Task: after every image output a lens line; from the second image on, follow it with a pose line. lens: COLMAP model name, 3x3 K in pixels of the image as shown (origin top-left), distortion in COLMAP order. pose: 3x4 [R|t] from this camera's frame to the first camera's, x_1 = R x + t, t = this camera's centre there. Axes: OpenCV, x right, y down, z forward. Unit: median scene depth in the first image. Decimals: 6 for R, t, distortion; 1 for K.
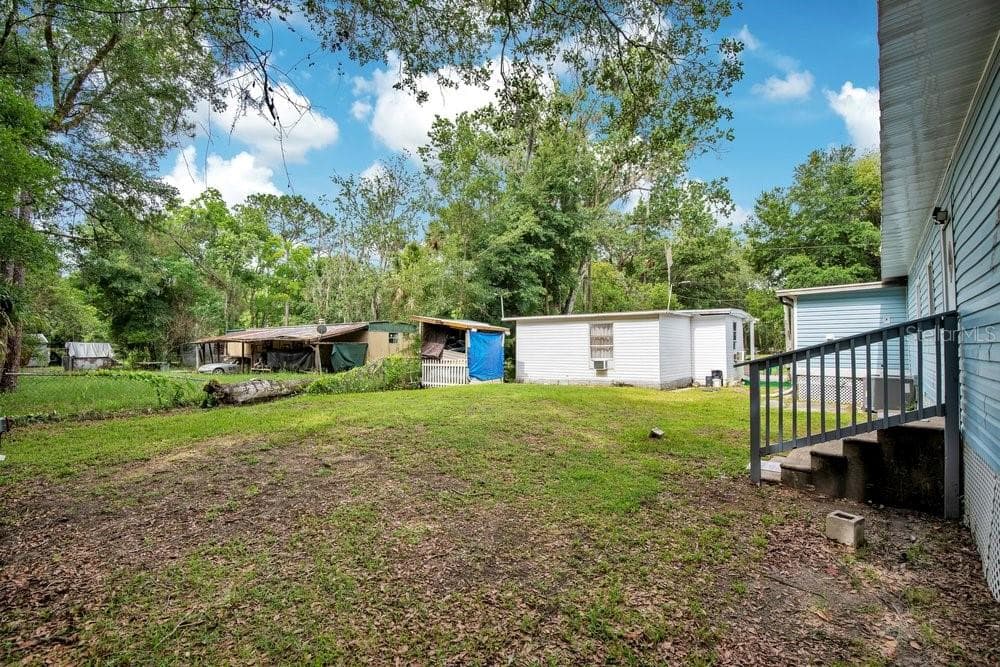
lens RADIAL K [[469.7, 0, 500.0], [0, 469.7, 333.5], [0, 0, 1]] dist [-0.001012, -0.000161]
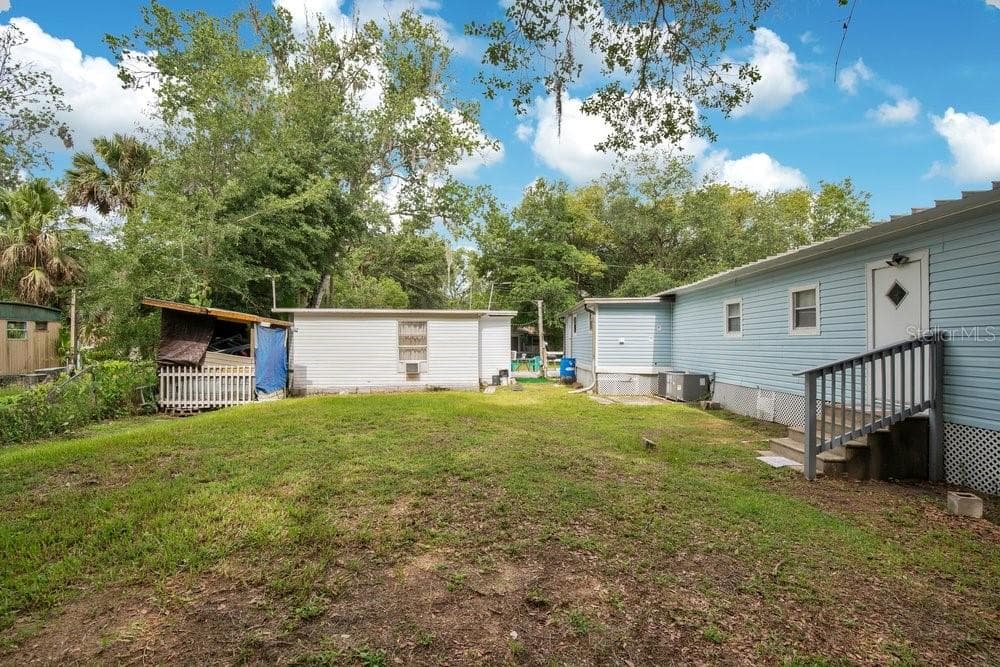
lens RADIAL K [[481.0, 0, 504.4], [0, 481.0, 338.4], [0, 0, 1]] dist [-0.000998, -0.000221]
pose [[0.761971, 0.012232, 0.647496, -0.238577], [-0.024503, 0.999650, 0.009950, -0.001847], [-0.647148, -0.023448, 0.762004, 0.196366]]
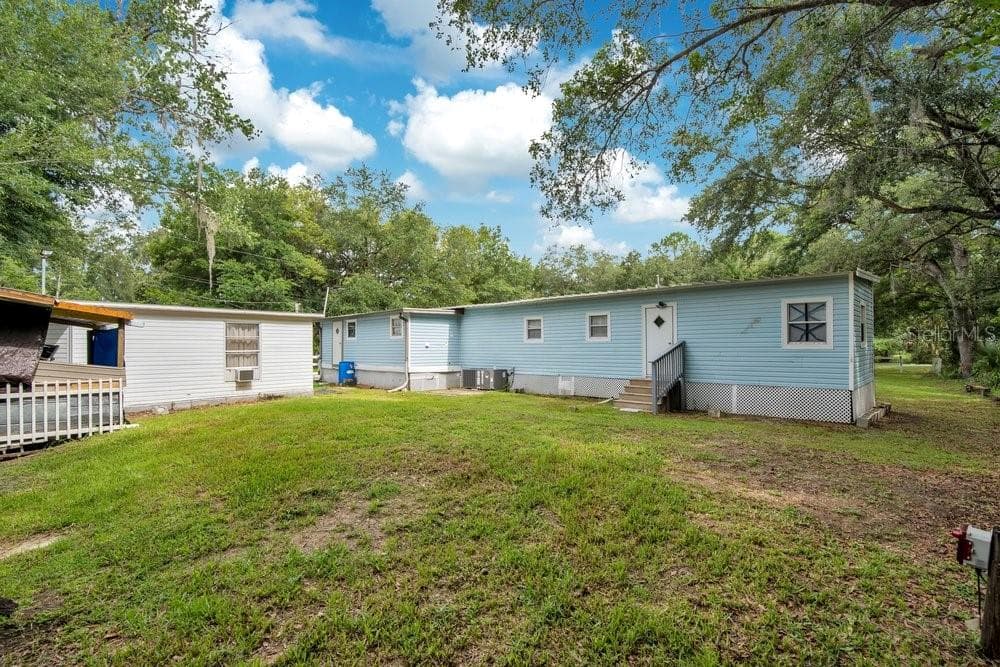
lens RADIAL K [[480.8, 0, 514.6], [0, 480.8, 344.2], [0, 0, 1]] dist [-0.042886, 0.014805]
pose [[0.045733, 0.010764, 0.998896, -0.554072], [-0.026756, 0.999596, -0.009546, 0.009562], [-0.998595, -0.026290, 0.046003, 0.505366]]
